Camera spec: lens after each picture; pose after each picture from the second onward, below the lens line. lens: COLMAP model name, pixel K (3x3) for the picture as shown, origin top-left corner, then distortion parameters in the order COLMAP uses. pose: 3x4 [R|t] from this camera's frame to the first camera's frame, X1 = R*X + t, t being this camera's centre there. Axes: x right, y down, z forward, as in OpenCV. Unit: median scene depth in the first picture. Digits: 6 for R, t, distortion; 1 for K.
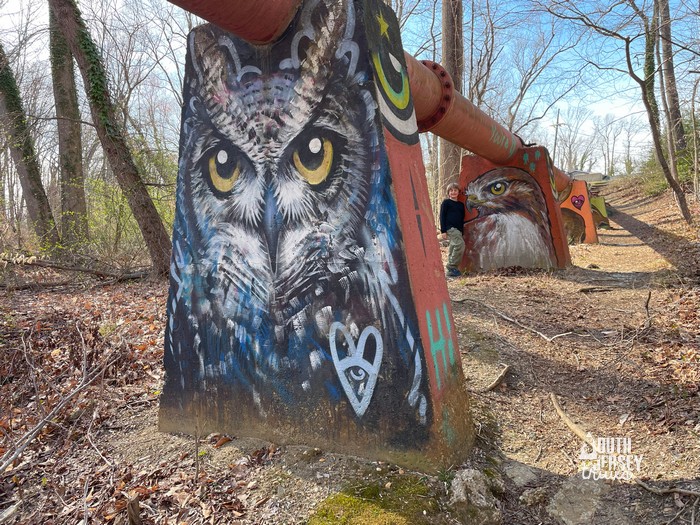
lens RADIAL K [[523.0, 0, 351.4], [0, 523.0, 256.4], [0, 0, 1]] dist [0.054186, -0.064927]
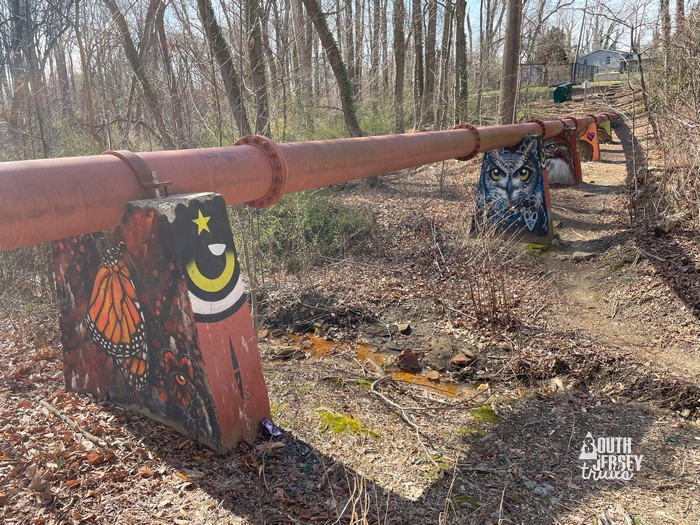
lens RADIAL K [[523.0, 0, 345.1], [0, 523.0, 267.0], [0, 0, 1]] dist [0.054186, -0.064927]
pose [[0.999532, -0.012180, -0.028072, -1.341674], [0.018625, 0.970023, 0.242300, -0.486324], [0.024280, -0.242709, 0.969795, -3.252199]]
